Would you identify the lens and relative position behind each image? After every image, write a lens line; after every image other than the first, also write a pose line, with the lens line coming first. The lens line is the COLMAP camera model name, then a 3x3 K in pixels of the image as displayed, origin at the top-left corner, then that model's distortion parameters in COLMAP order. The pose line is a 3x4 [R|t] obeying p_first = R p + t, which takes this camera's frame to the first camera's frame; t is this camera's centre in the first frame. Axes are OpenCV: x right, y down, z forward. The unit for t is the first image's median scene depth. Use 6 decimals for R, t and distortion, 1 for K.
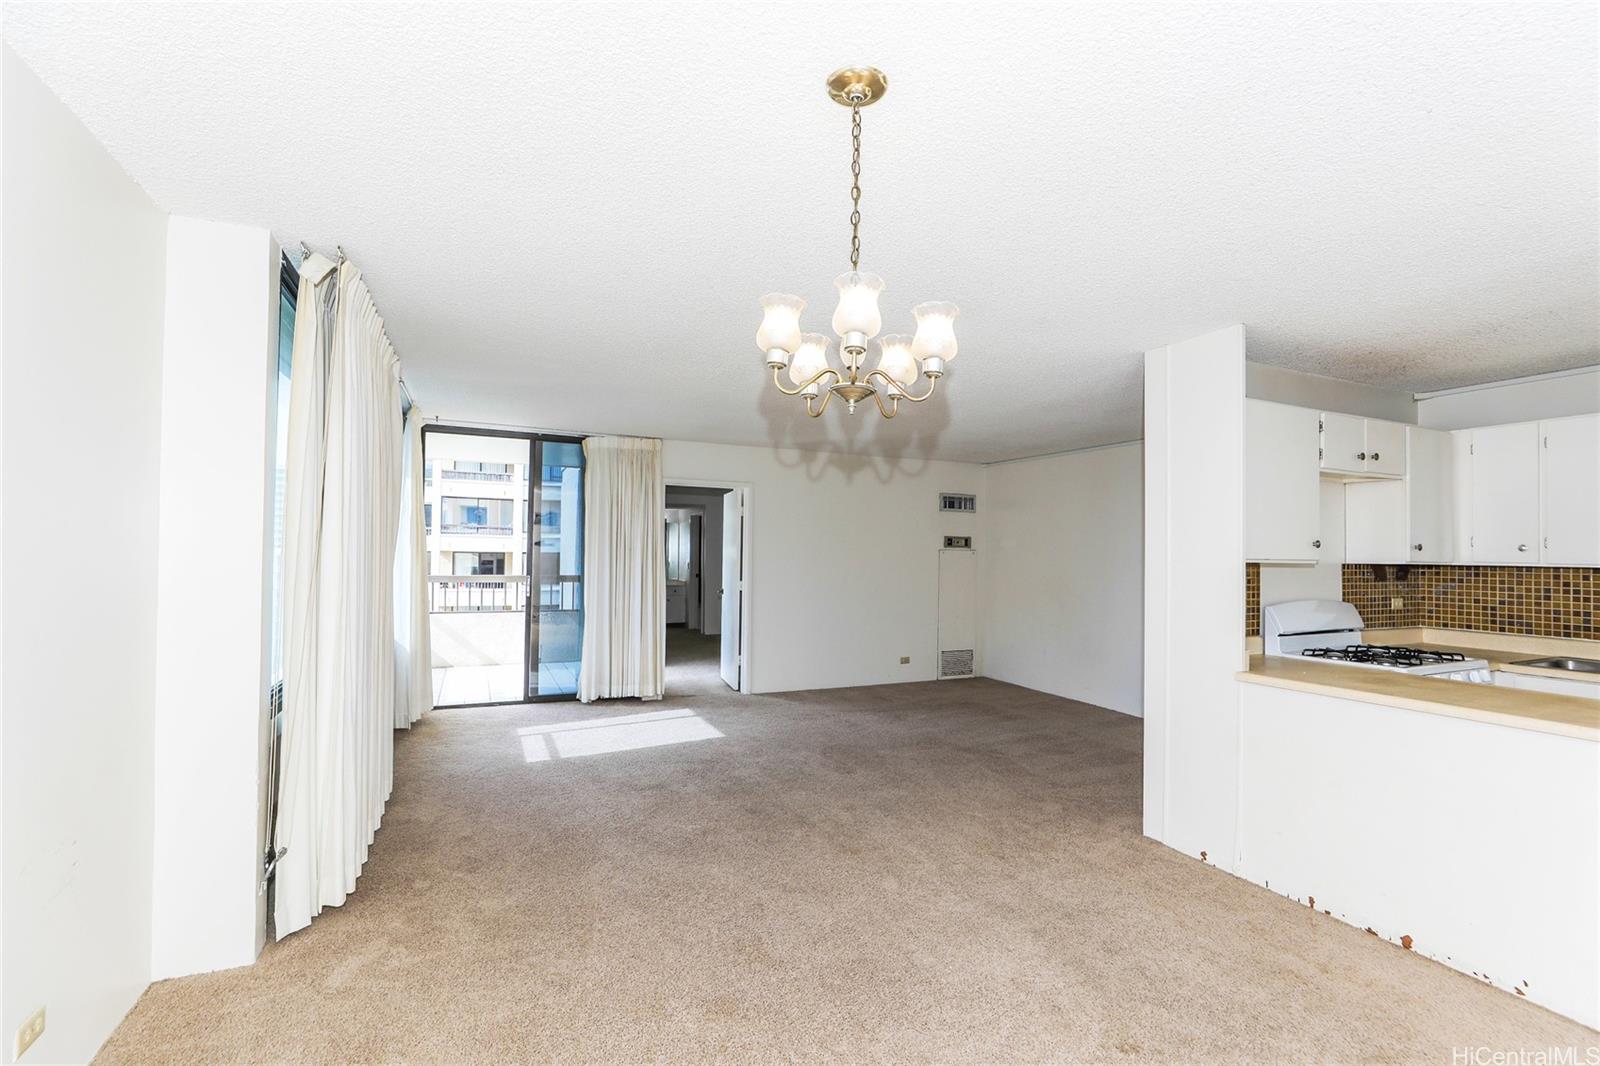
lens RADIAL K [[735.5, 0, 807.7], [0, 735.5, 533.2], [0, 0, 1]] dist [-0.026525, 0.014848]
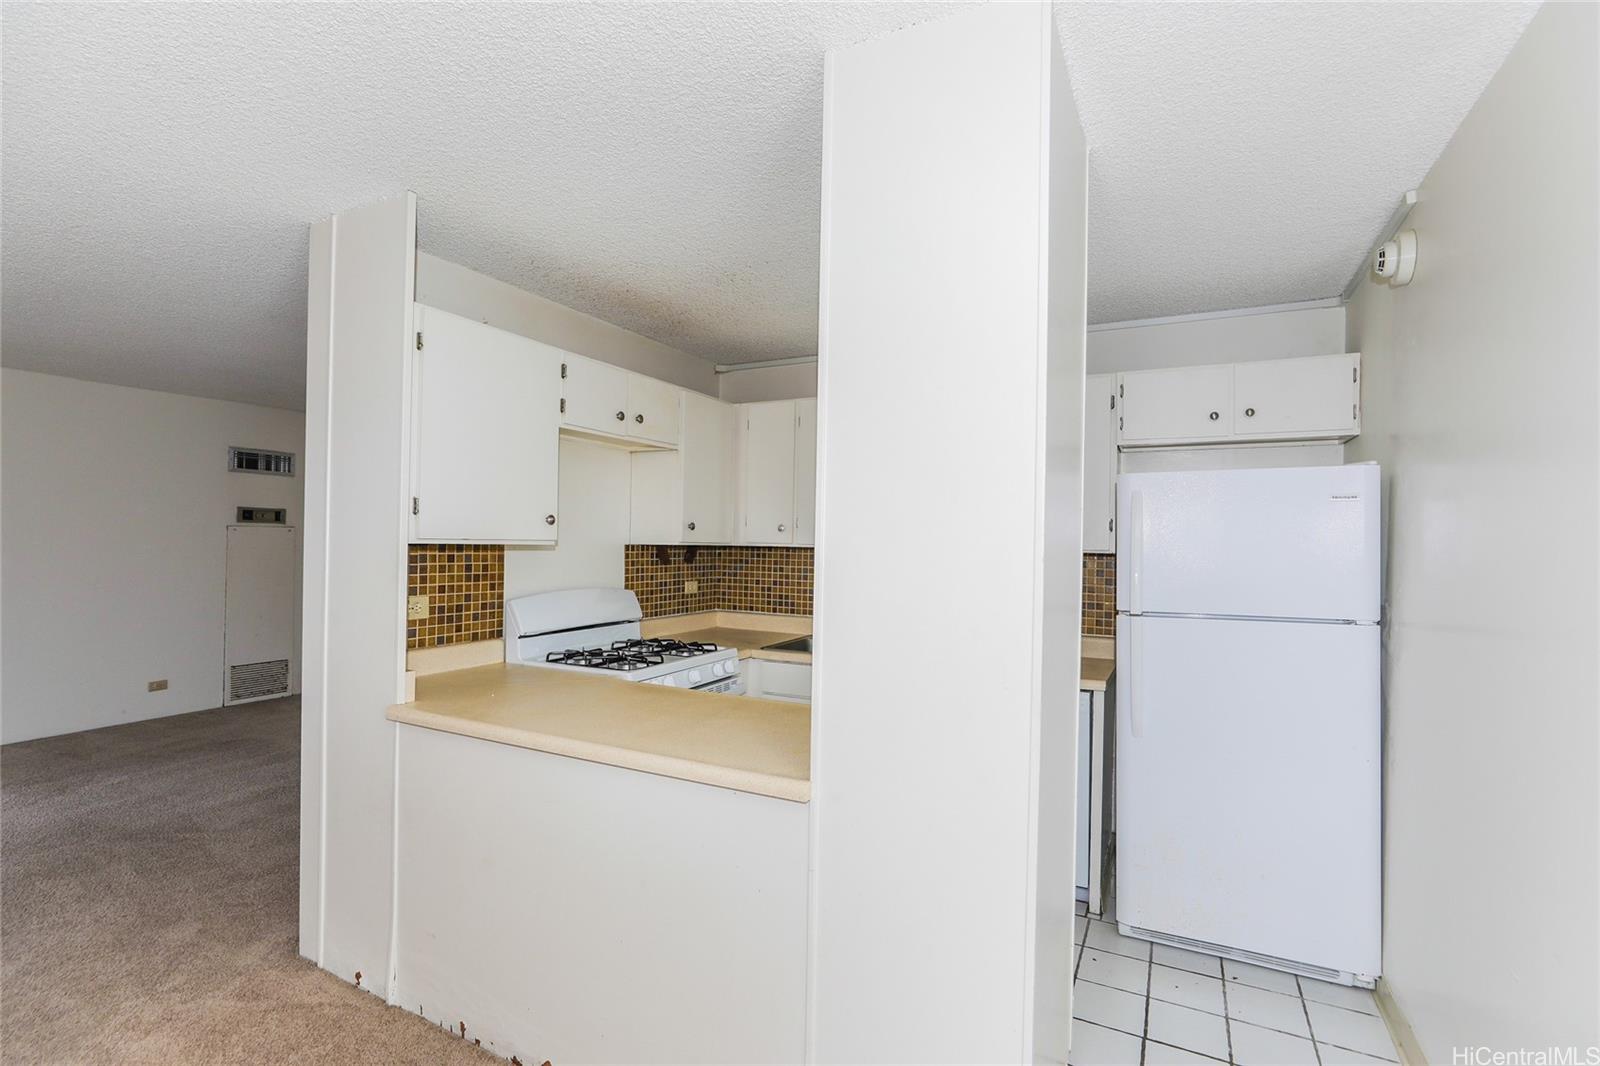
lens RADIAL K [[735.5, 0, 807.7], [0, 735.5, 533.2], [0, 0, 1]] dist [-0.026525, 0.014848]
pose [[0.784081, 0.006028, 0.620630, 0.362131], [-0.022989, 0.999549, 0.019335, 0.006508], [-0.620233, -0.029428, 0.783865, 0.182661]]
